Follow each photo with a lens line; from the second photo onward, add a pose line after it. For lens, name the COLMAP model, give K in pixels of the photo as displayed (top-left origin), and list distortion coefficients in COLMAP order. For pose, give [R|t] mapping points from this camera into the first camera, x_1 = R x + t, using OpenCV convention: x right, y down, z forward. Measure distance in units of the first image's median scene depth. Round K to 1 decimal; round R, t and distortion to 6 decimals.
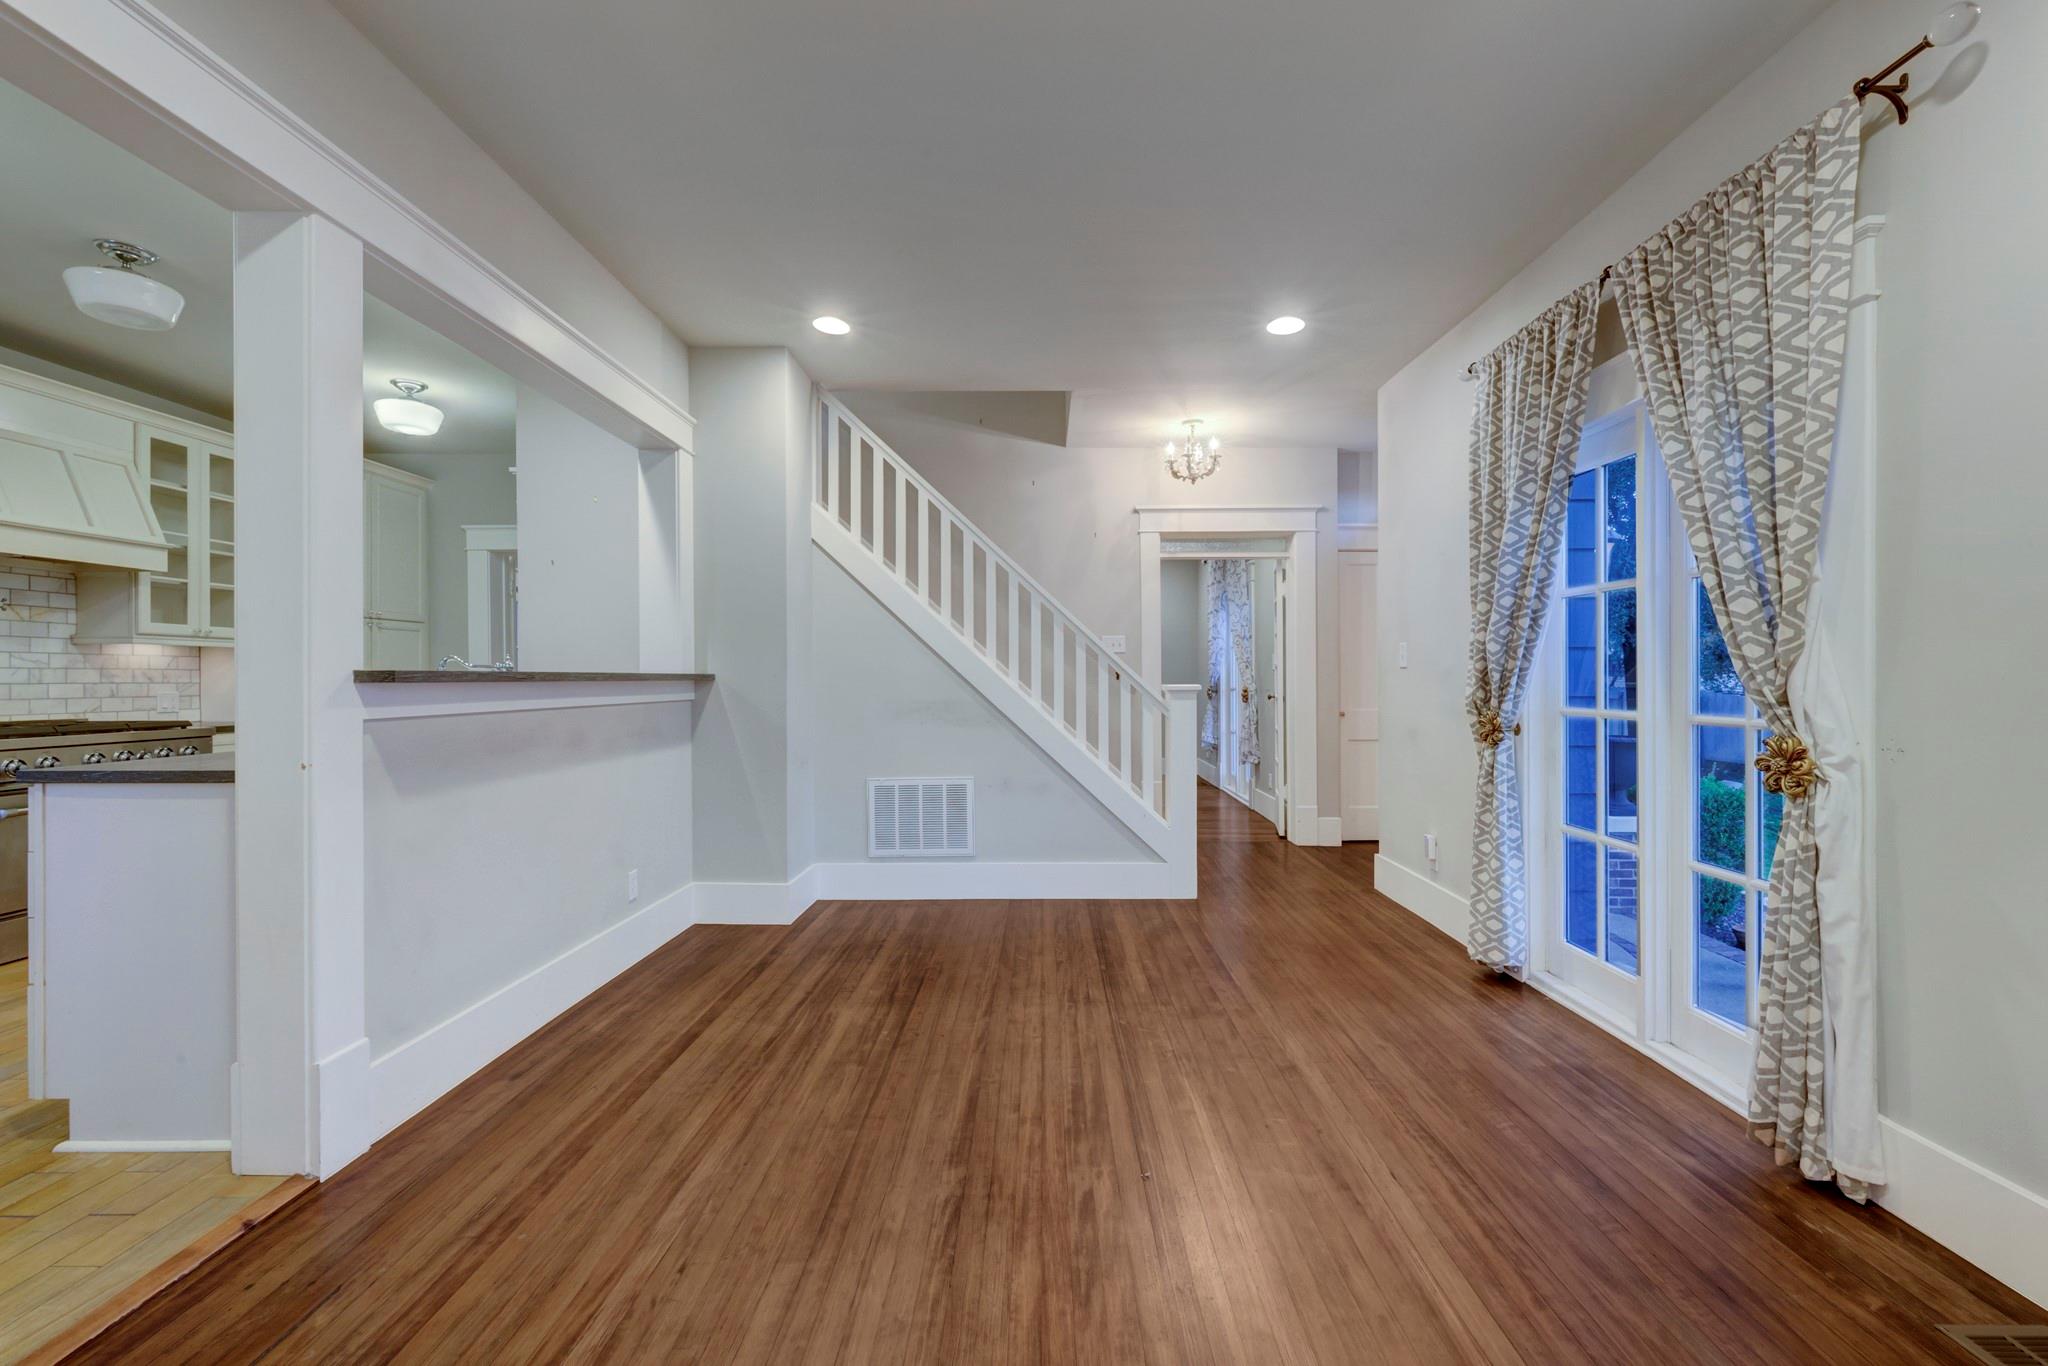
lens RADIAL K [[863.6, 0, 1042.8], [0, 863.6, 677.9], [0, 0, 1]] dist [-0.000158, -0.000574]
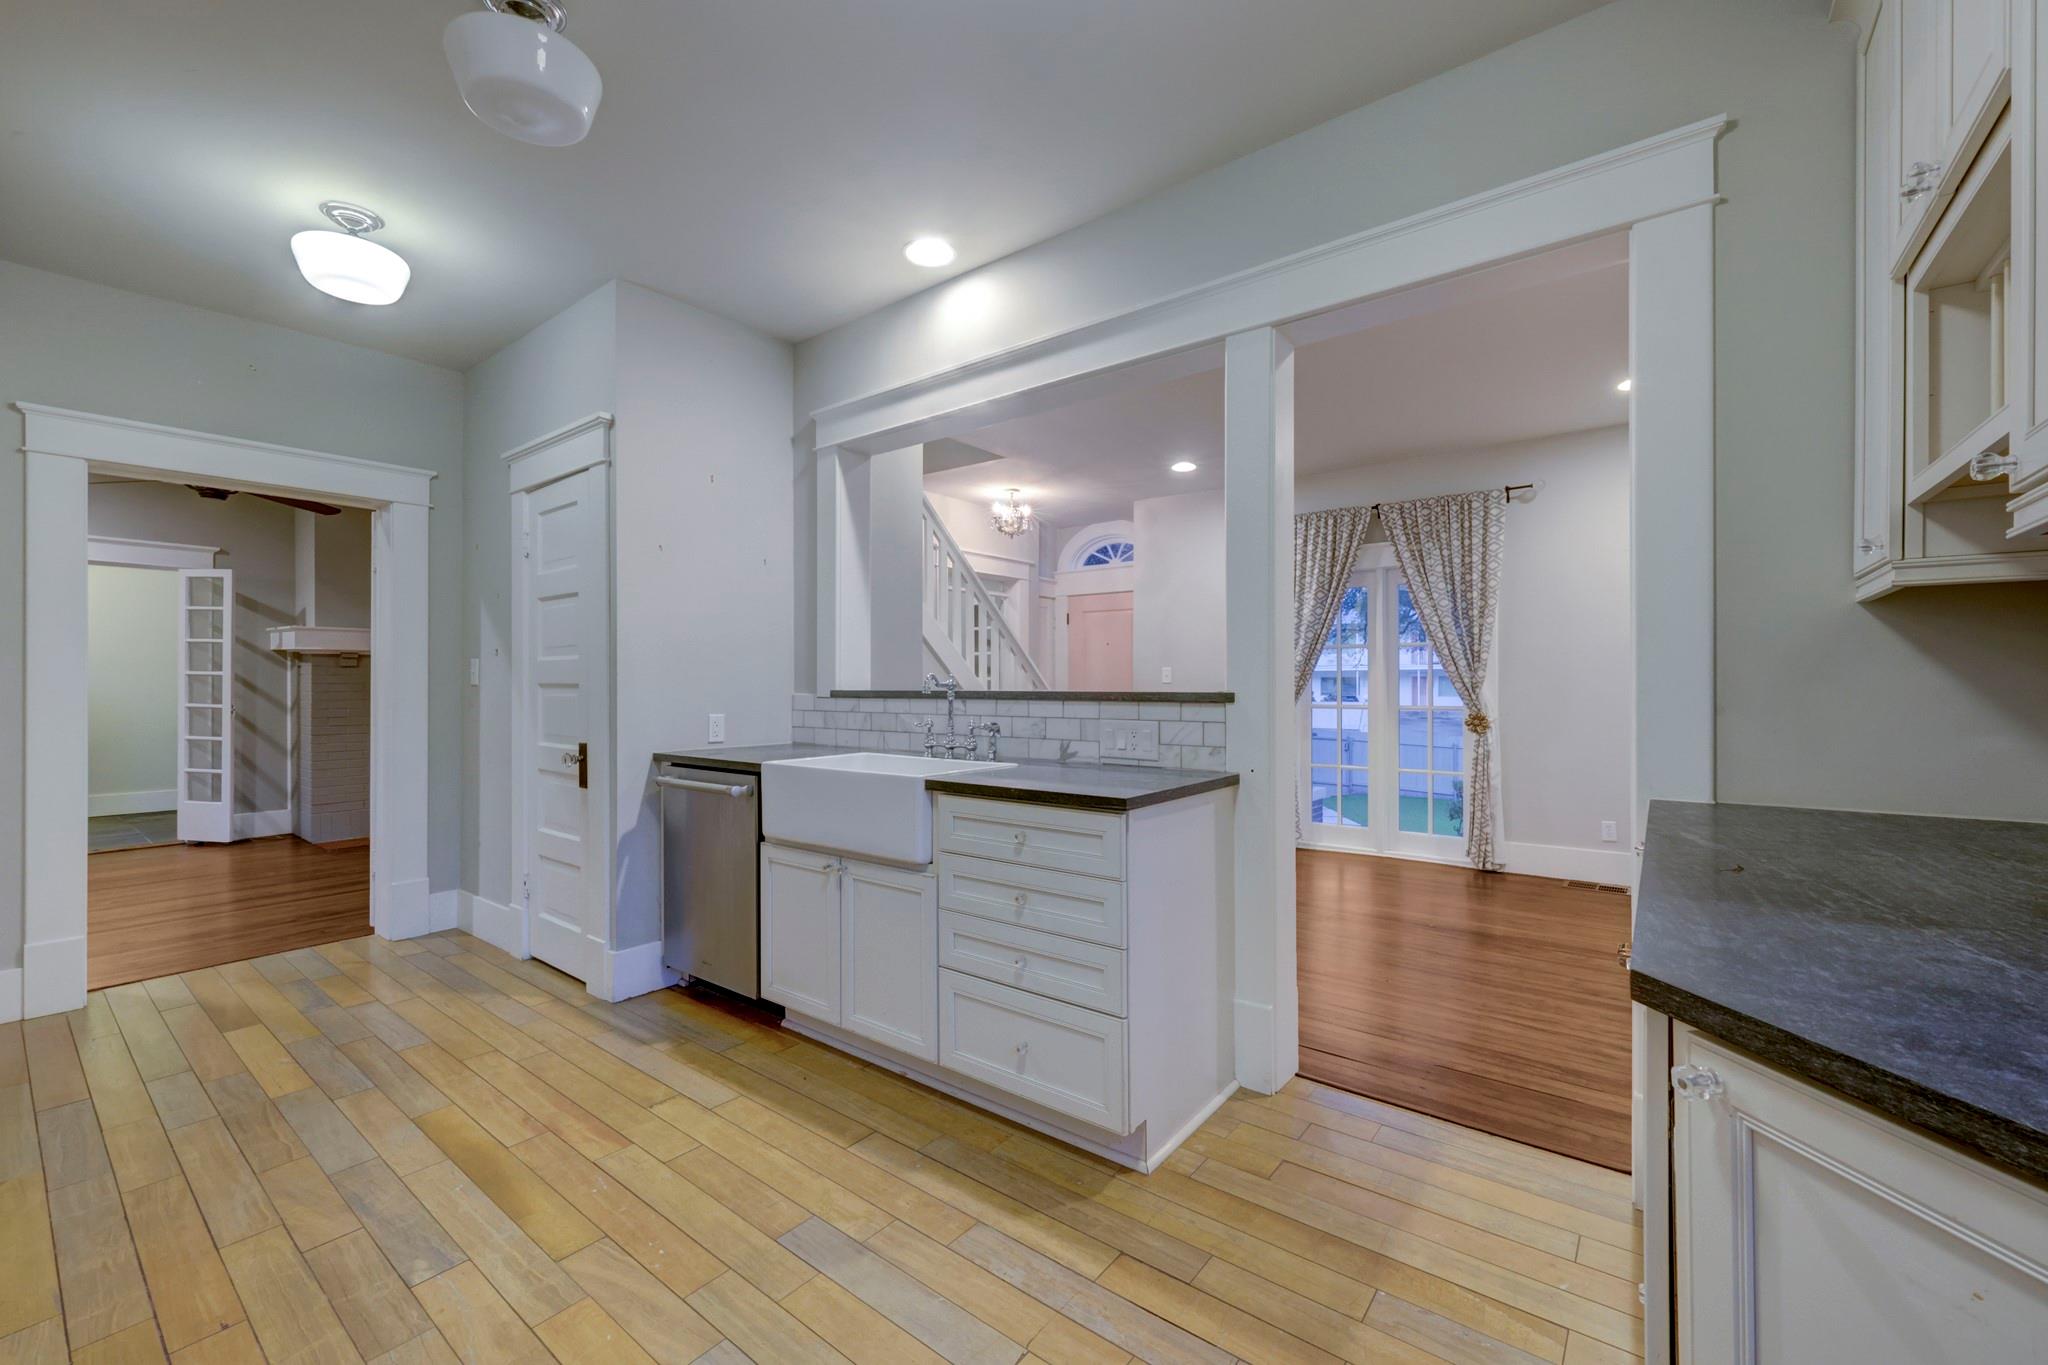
lens RADIAL K [[863.6, 0, 1082.7], [0, 863.6, 680.1], [0, 0, 1]] dist [-0.000158, -0.000574]
pose [[0.553331, 0.007634, 0.832926, -1.502322], [0.001131, 0.999950, -0.009916, -0.004883], [-0.832961, 0.006429, 0.553295, 0.381197]]
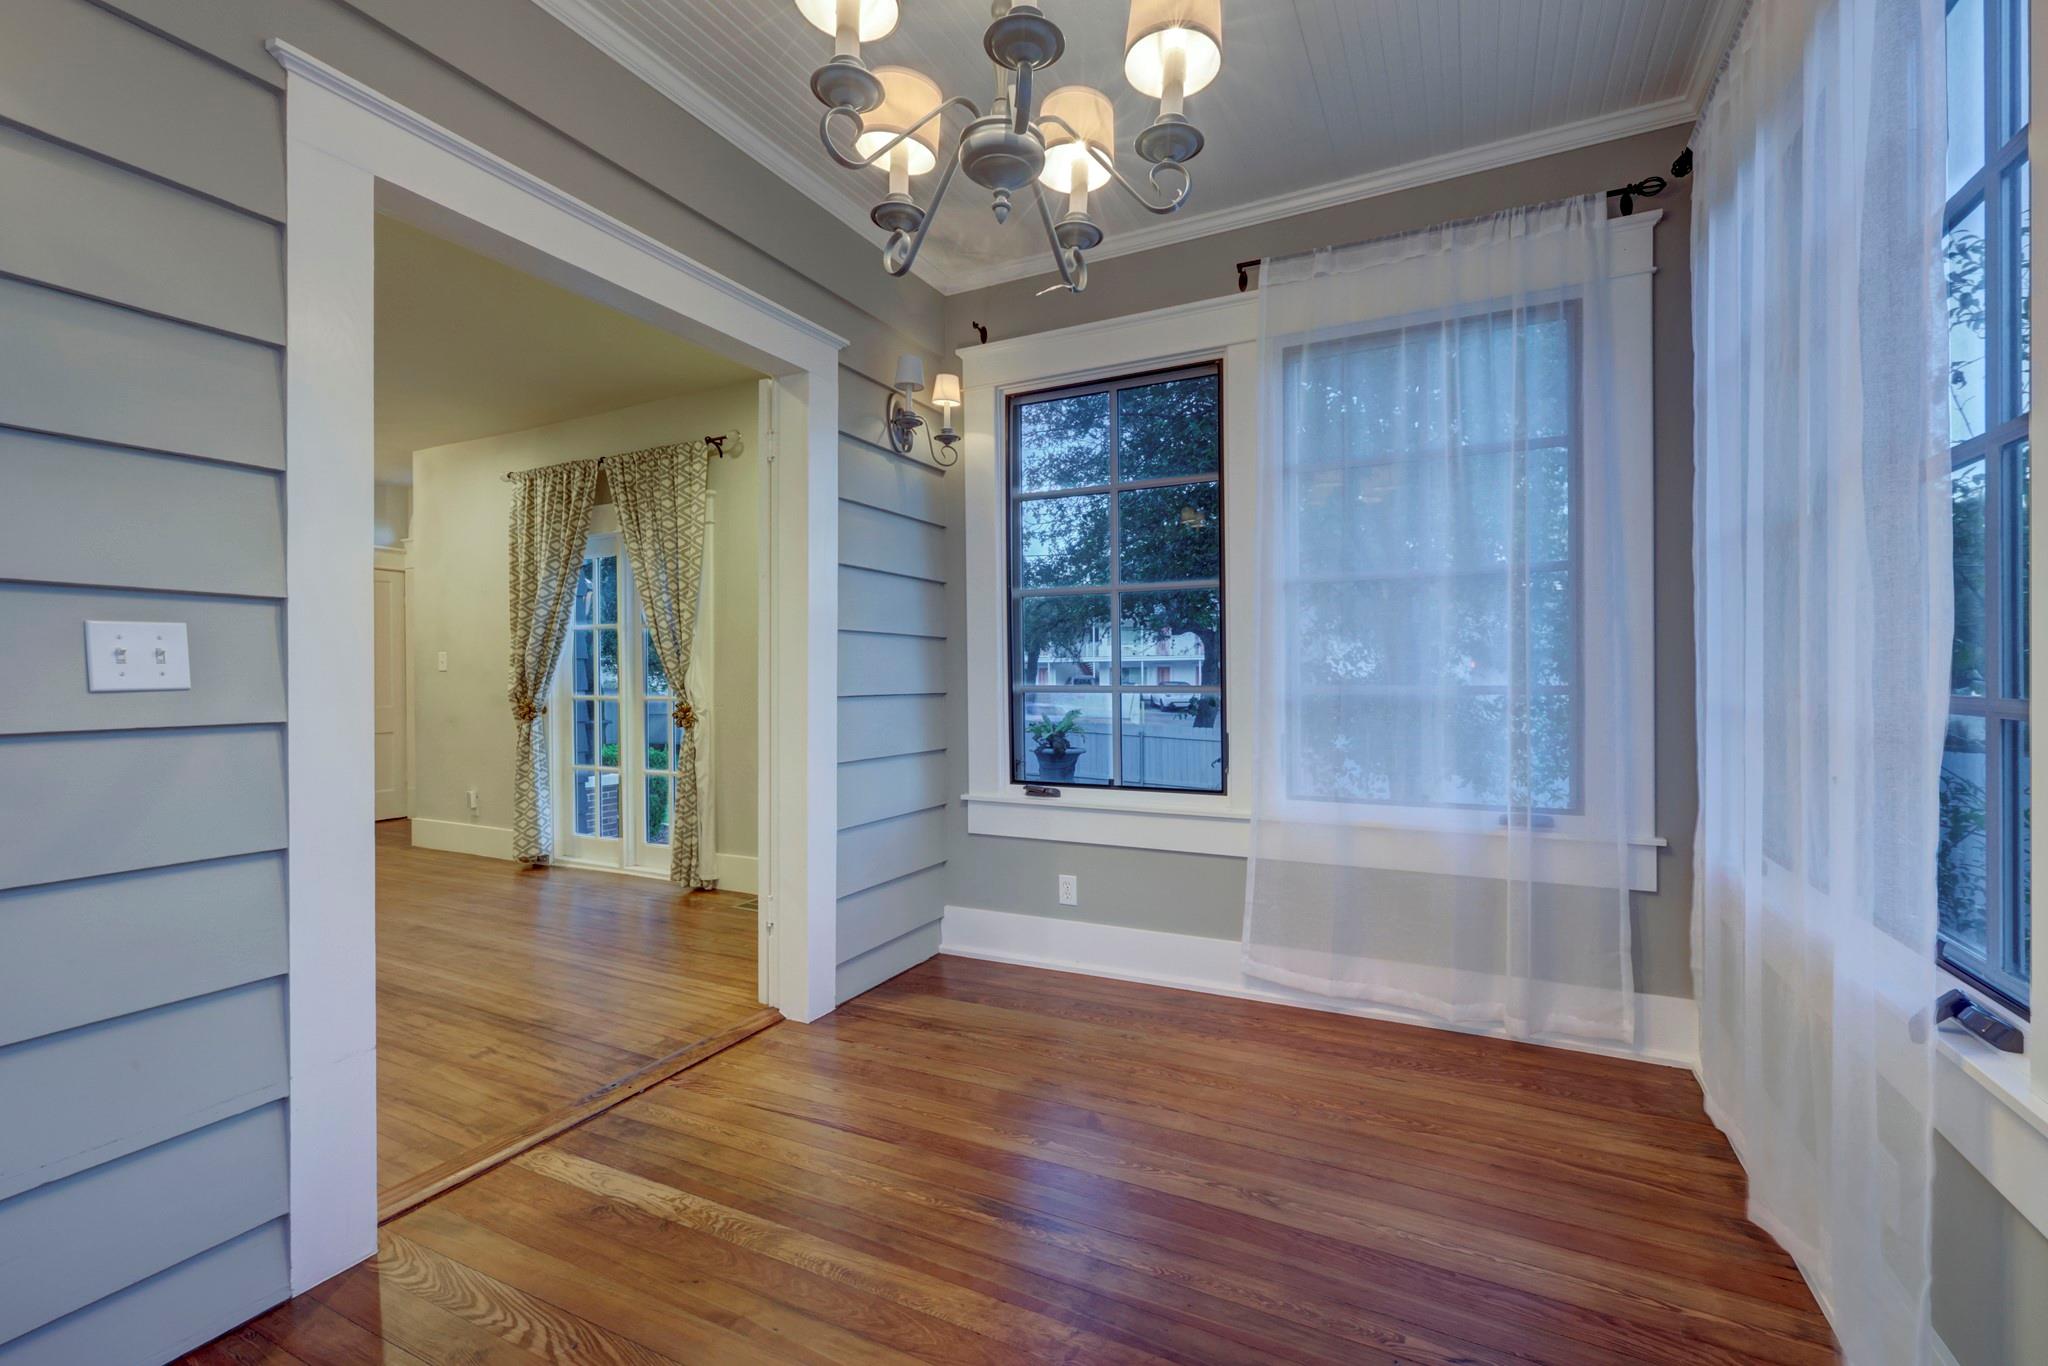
lens RADIAL K [[859.0, 0, 1077.5], [0, 859.0, 672.4], [0, 0, 1]] dist [0.000059, -0.000031]
pose [[0.416520, -0.000728, 0.909126, -0.567164], [0.007184, 0.999971, -0.002491, 0.000727], [-0.909098, 0.007569, 0.416514, -0.658174]]
